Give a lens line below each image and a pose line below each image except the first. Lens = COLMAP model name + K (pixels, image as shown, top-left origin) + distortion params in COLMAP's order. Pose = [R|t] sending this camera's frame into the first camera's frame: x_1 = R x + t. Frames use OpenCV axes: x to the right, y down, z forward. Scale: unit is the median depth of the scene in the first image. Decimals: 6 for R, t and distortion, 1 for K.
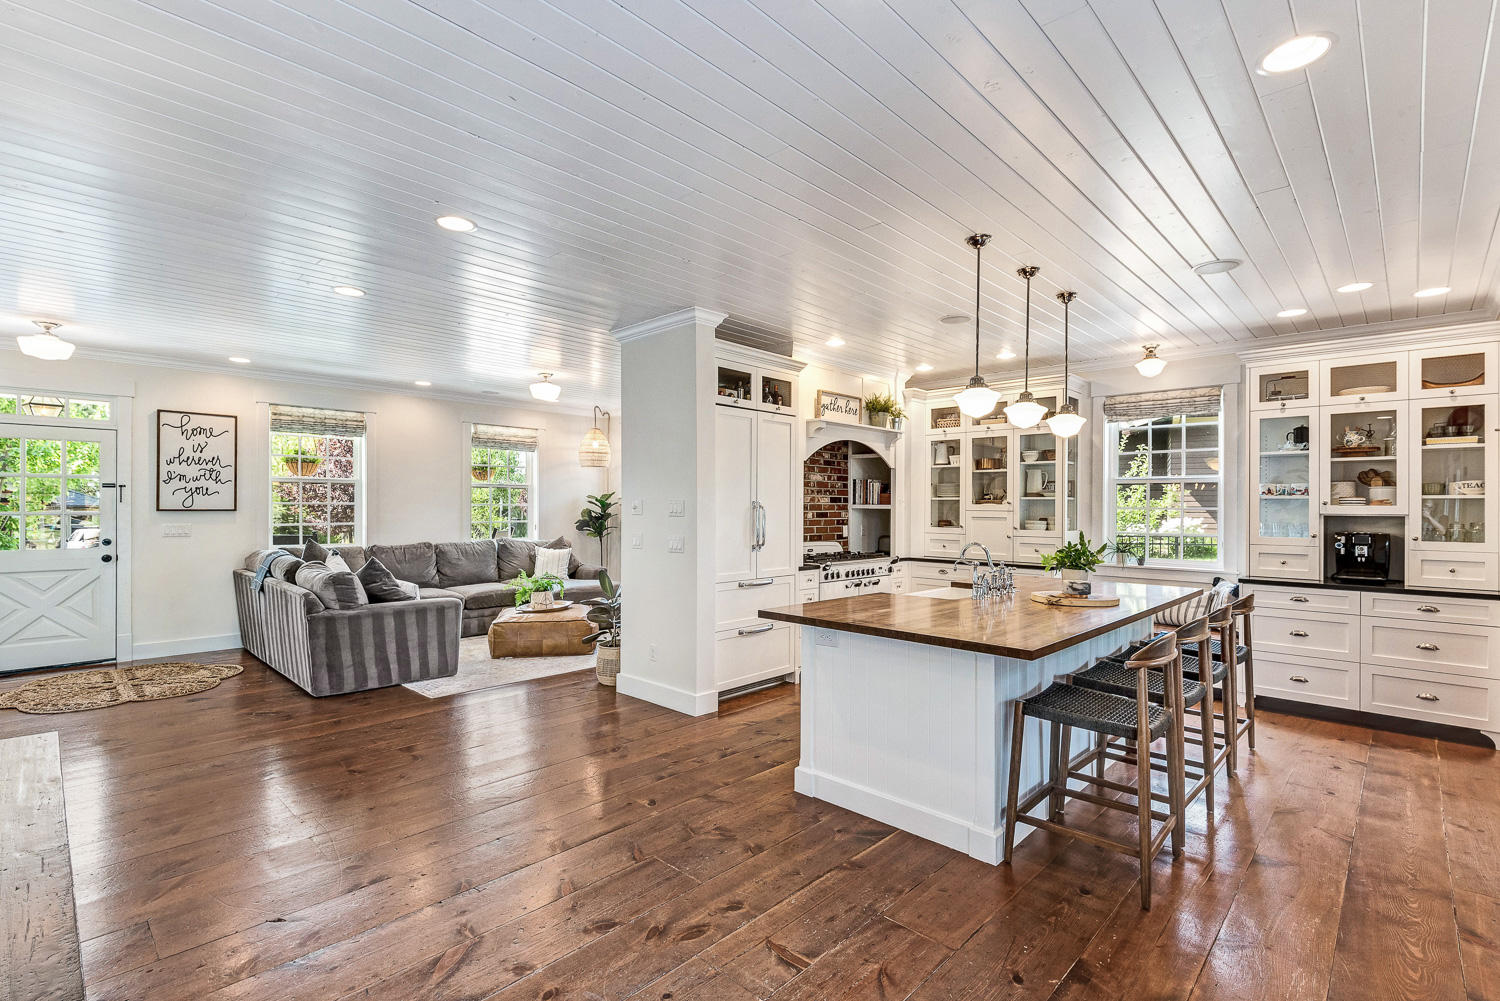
lens RADIAL K [[696.9, 0, 746.7], [0, 696.9, 504.6], [0, 0, 1]] dist [0.031900, -0.022264]
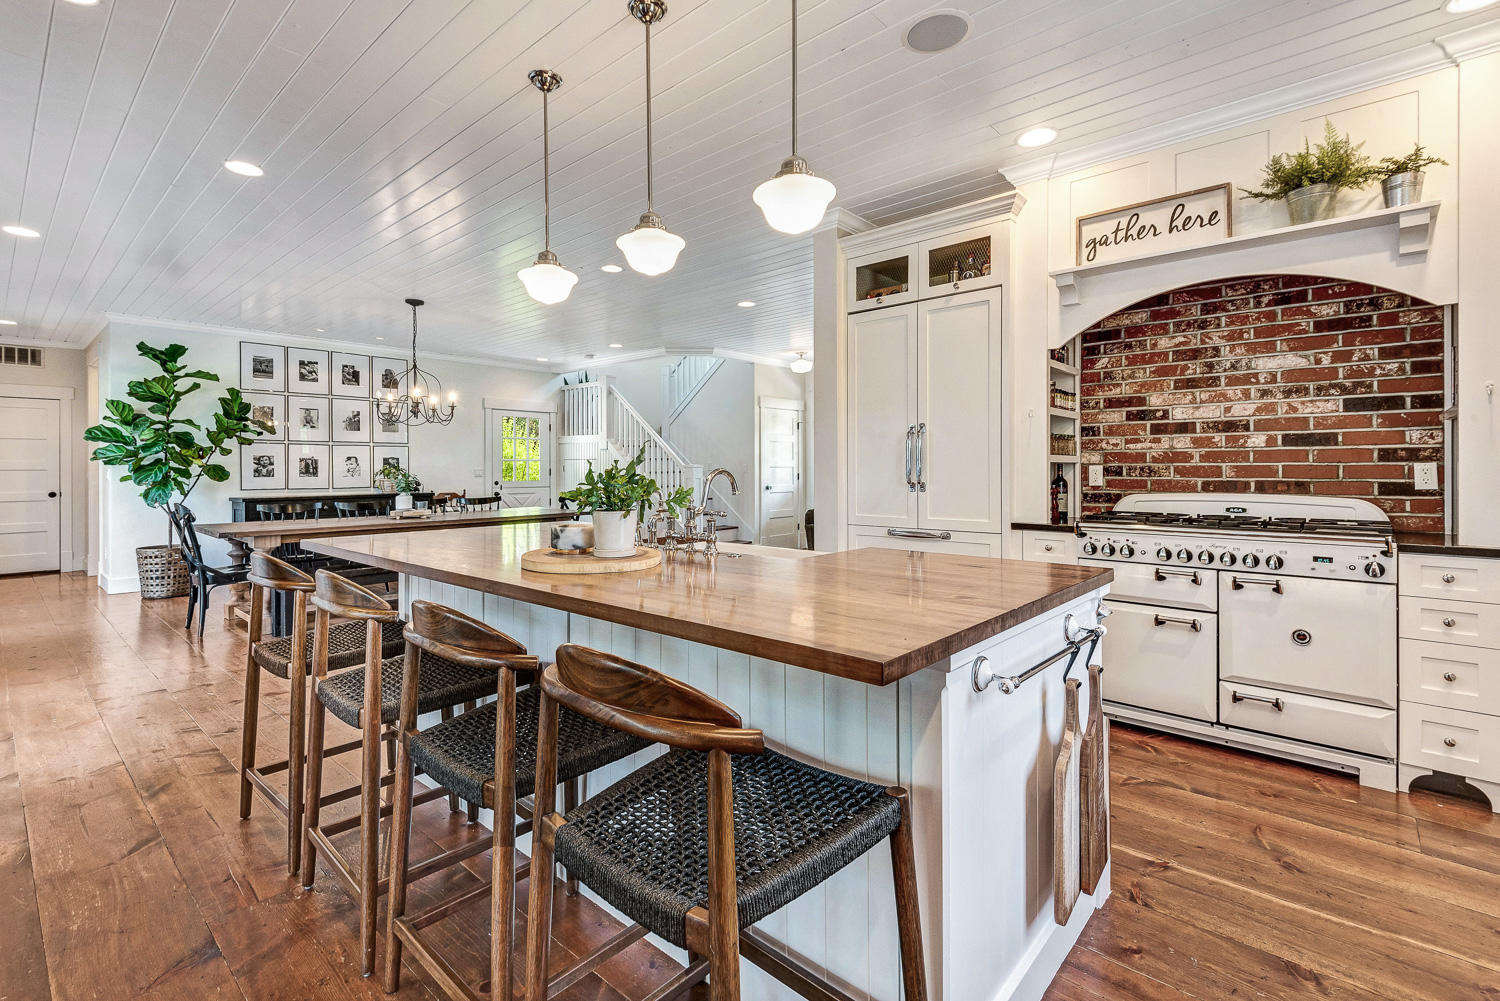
lens RADIAL K [[667.0, 0, 751.2], [0, 667.0, 472.1], [0, 0, 1]] dist [0.017699, -0.013008]
pose [[0.032438, 0.000531, -0.999474, 0.665931], [0.005360, 0.999985, 0.000705, 0.041940], [0.999459, -0.005380, 0.032434, 0.740067]]
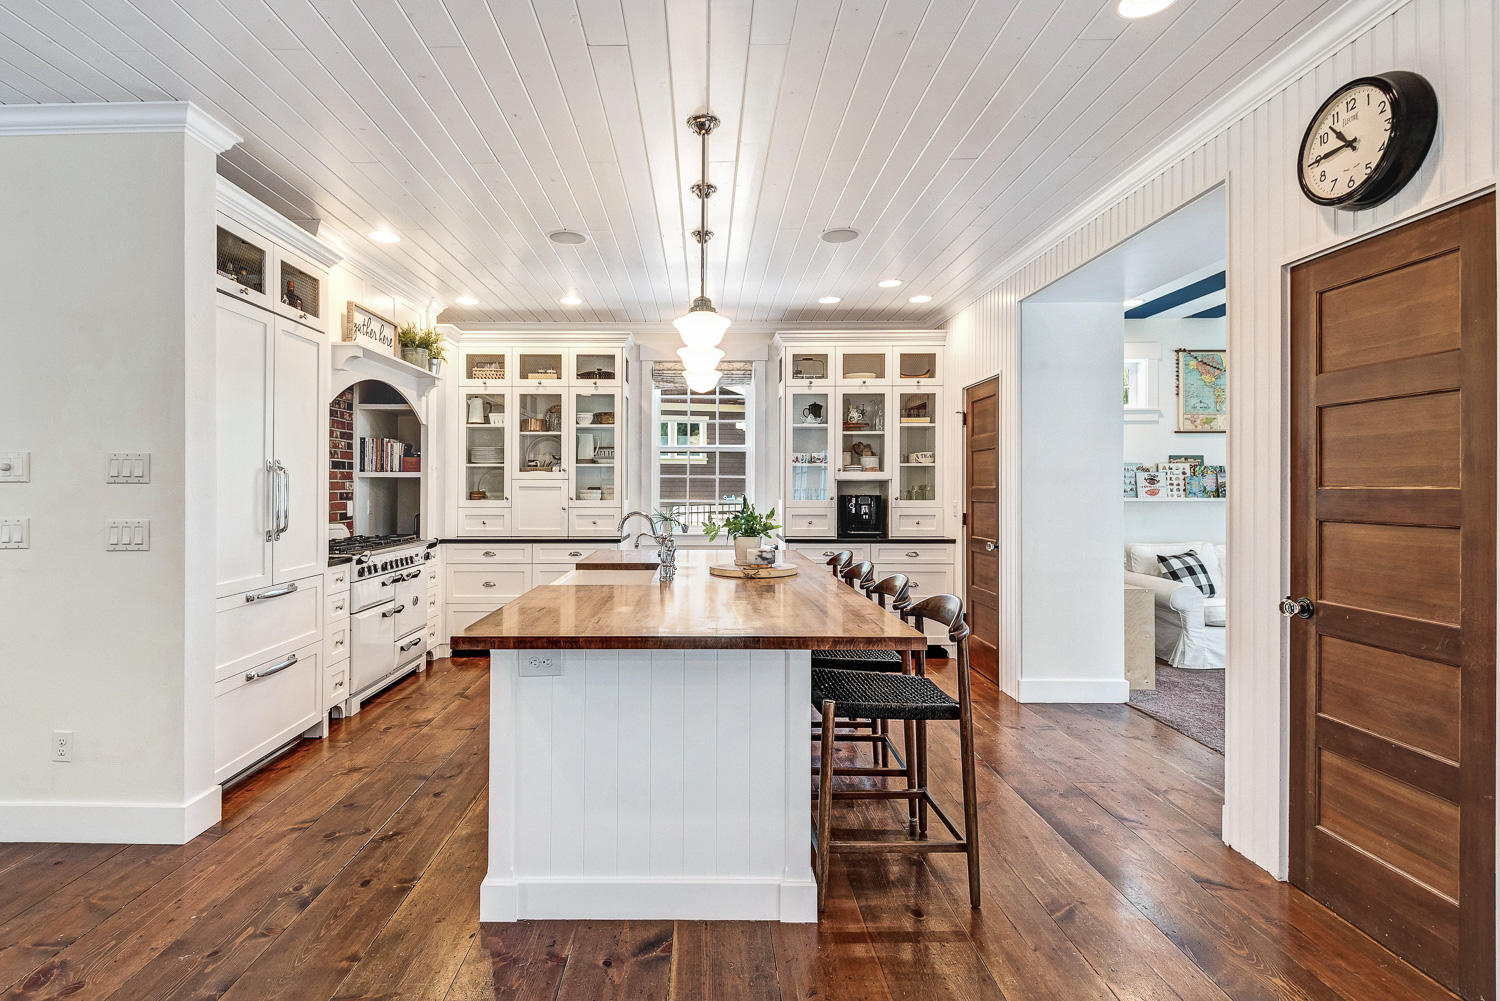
lens RADIAL K [[725.5, 0, 700.8], [0, 725.5, 481.7], [0, 0, 1]] dist [0.008847, -0.000444]
pose [[0.728781, -0.001545, 0.684745, -0.140760], [0.003165, 0.999994, -0.001111, 0.015442], [-0.684739, 0.002977, 0.728782, 0.248317]]
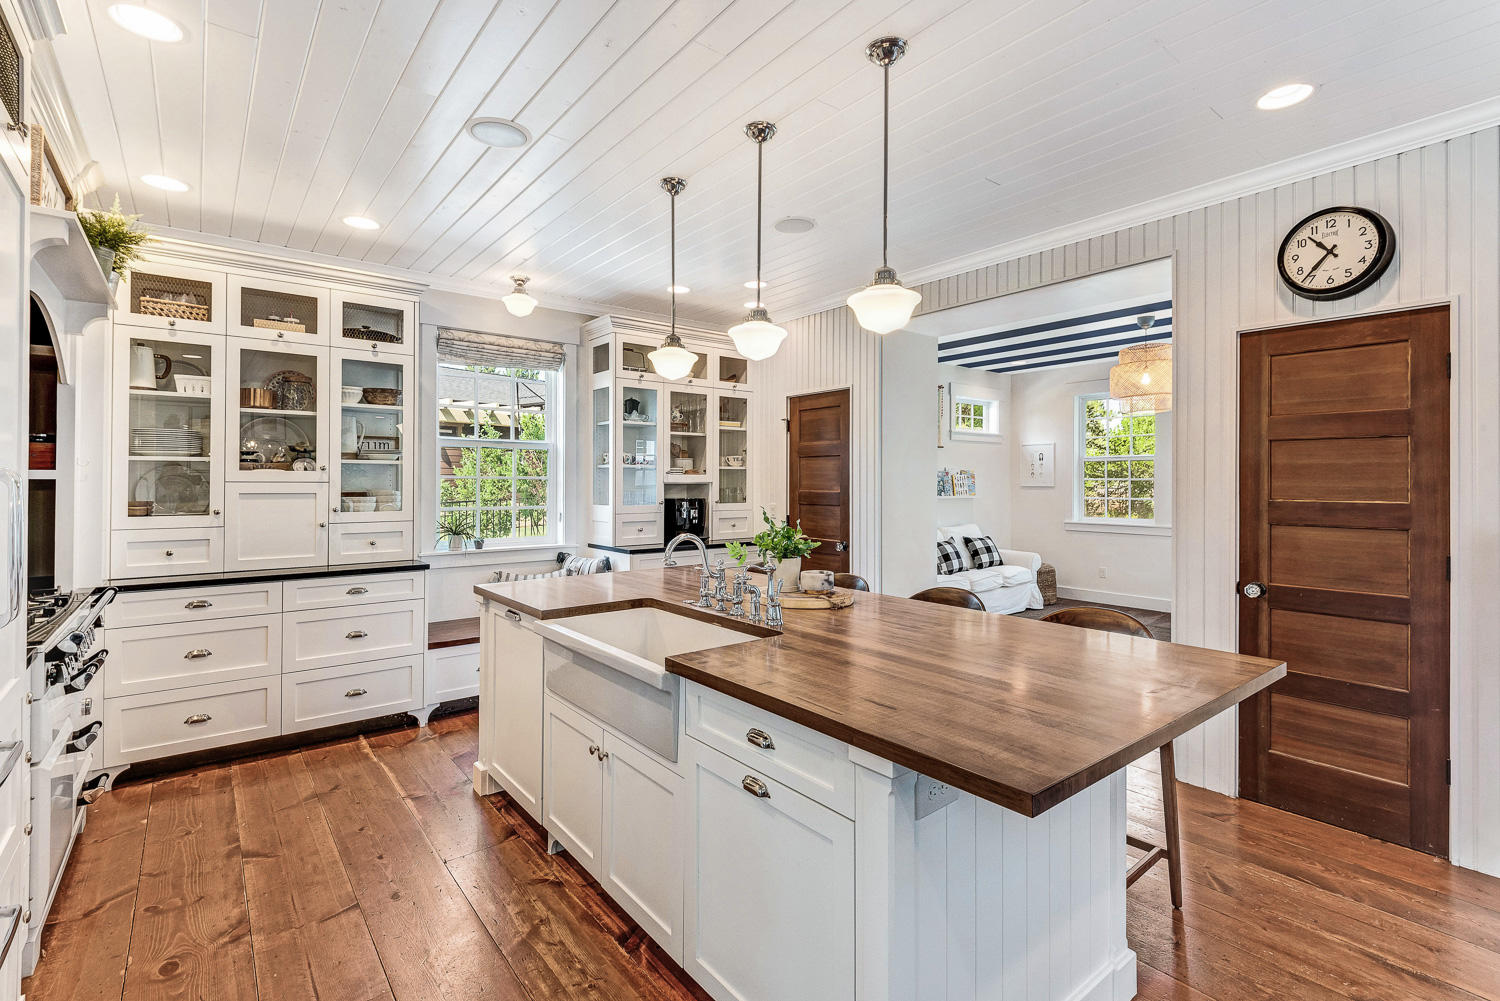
lens RADIAL K [[685.1, 0, 747.7], [0, 685.1, 475.6], [0, 0, 1]] dist [0.018283, -0.000779]
pose [[0.134179, 0.000966, 0.990957, -0.183105], [-0.004320, 0.999991, -0.000390, 0.002658], [-0.990948, -0.004228, 0.134182, 0.637184]]
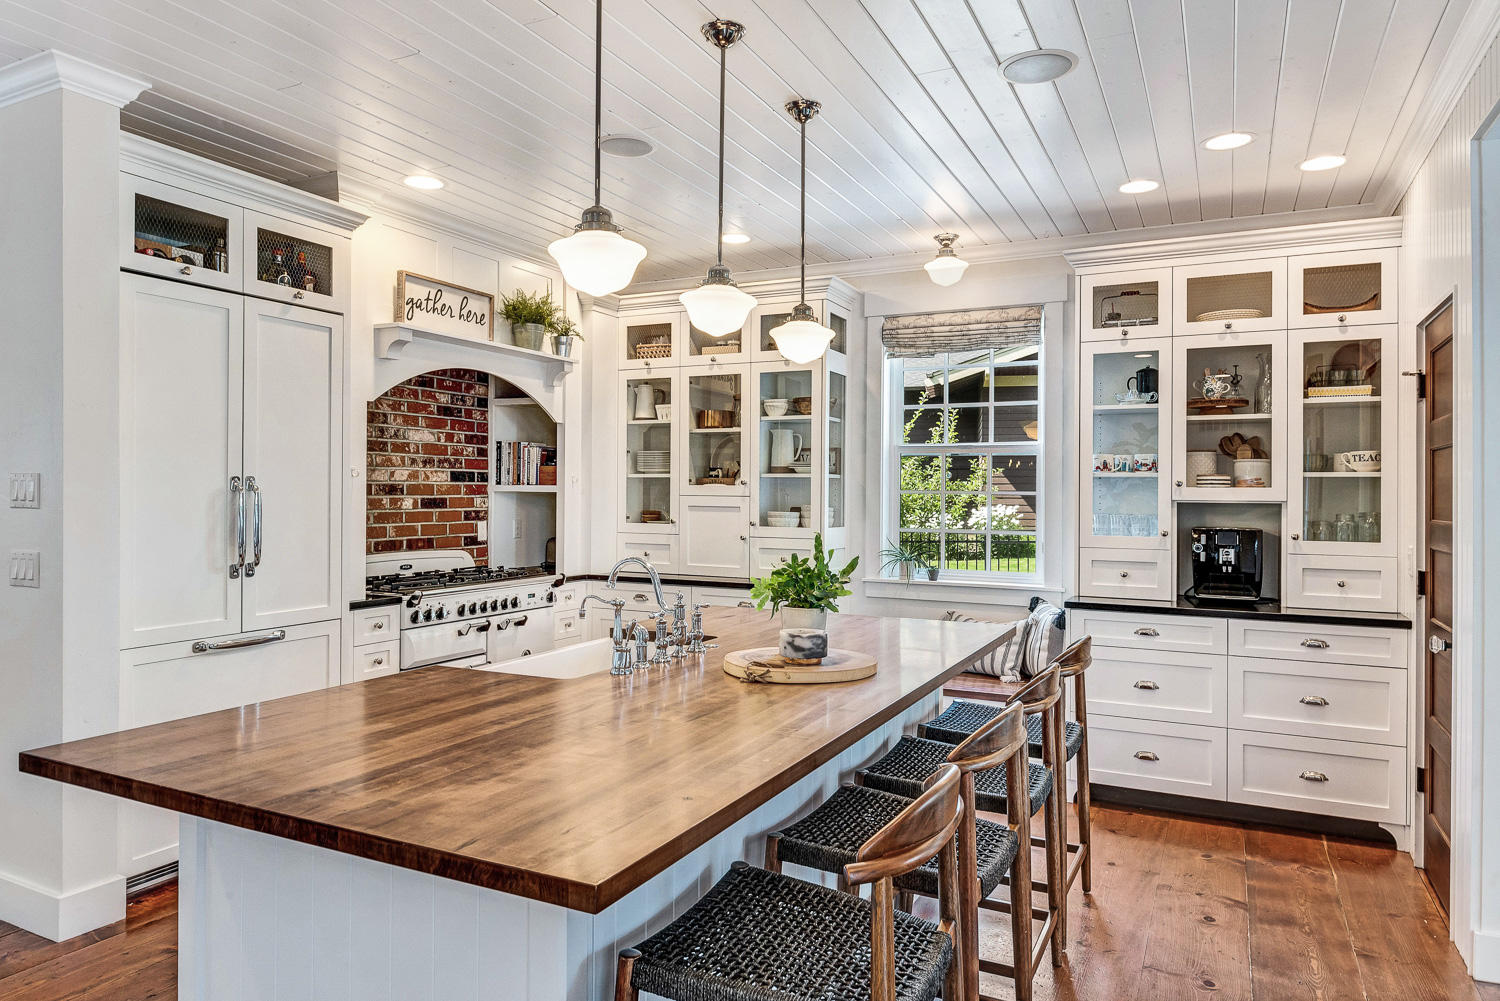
lens RADIAL K [[966.6, 0, 734.8], [0, 966.6, 484.3], [0, 0, 1]] dist [0.051151, -0.076613]
pose [[0.958251, 0.003294, 0.285910, 0.141830], [-0.002383, 0.999991, -0.003537, 0.002122], [-0.285919, 0.002708, 0.958250, 0.214993]]
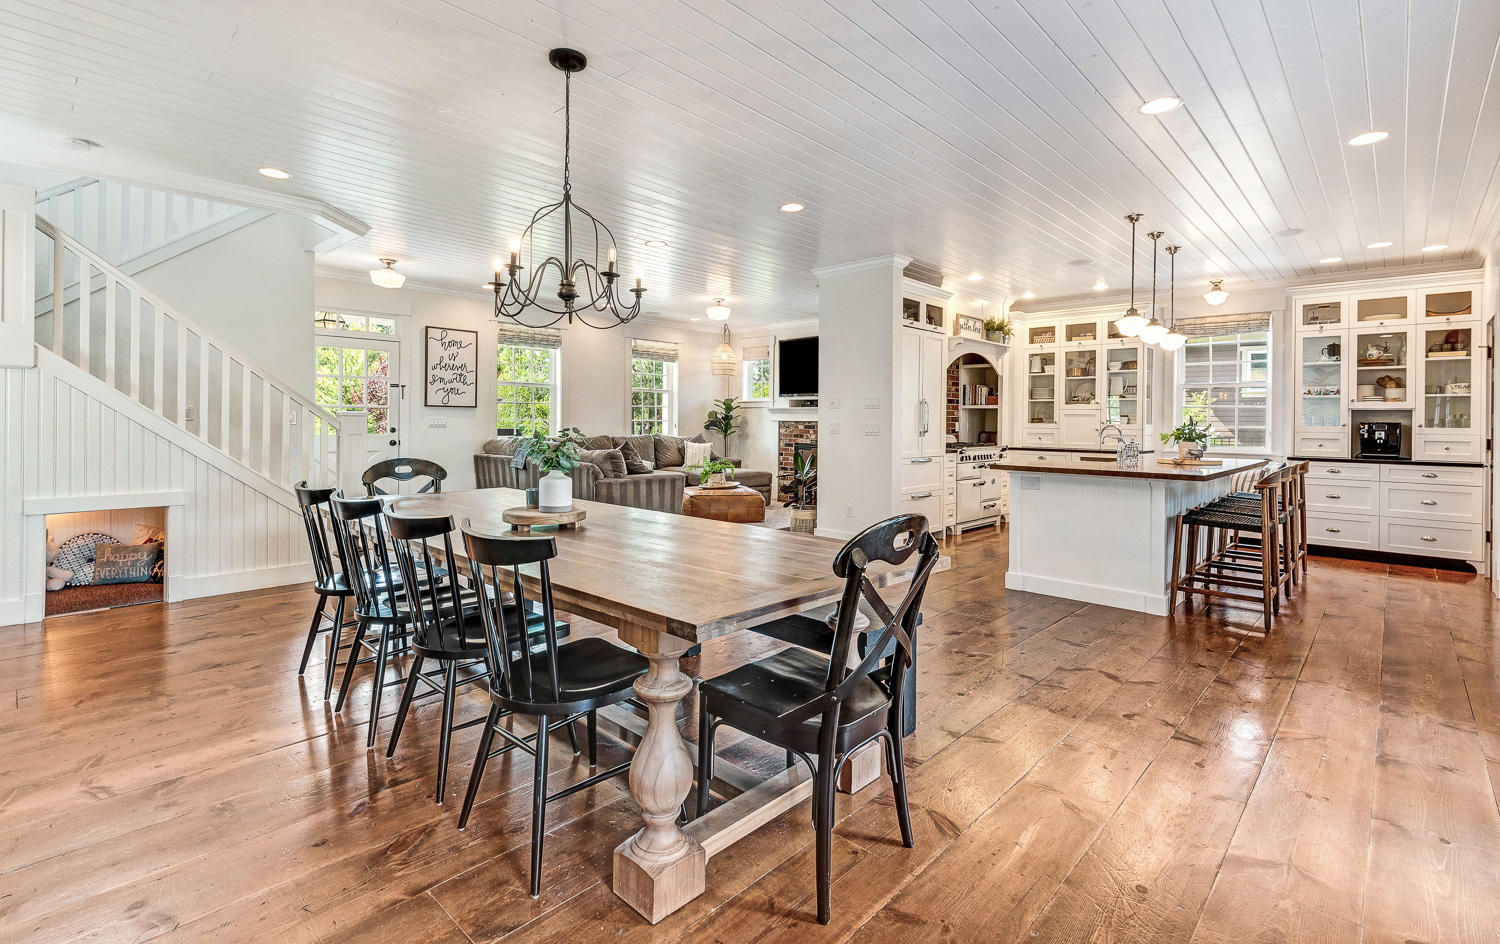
lens RADIAL K [[691.1, 0, 752.4], [0, 691.1, 421.1], [0, 0, 1]] dist [0.035250, -0.020814]
pose [[0.999916, 0.003975, 0.012345, -0.300433], [-0.004016, 0.999986, 0.003305, 0.032601], [-0.012331, -0.003354, 0.999918, -0.286241]]
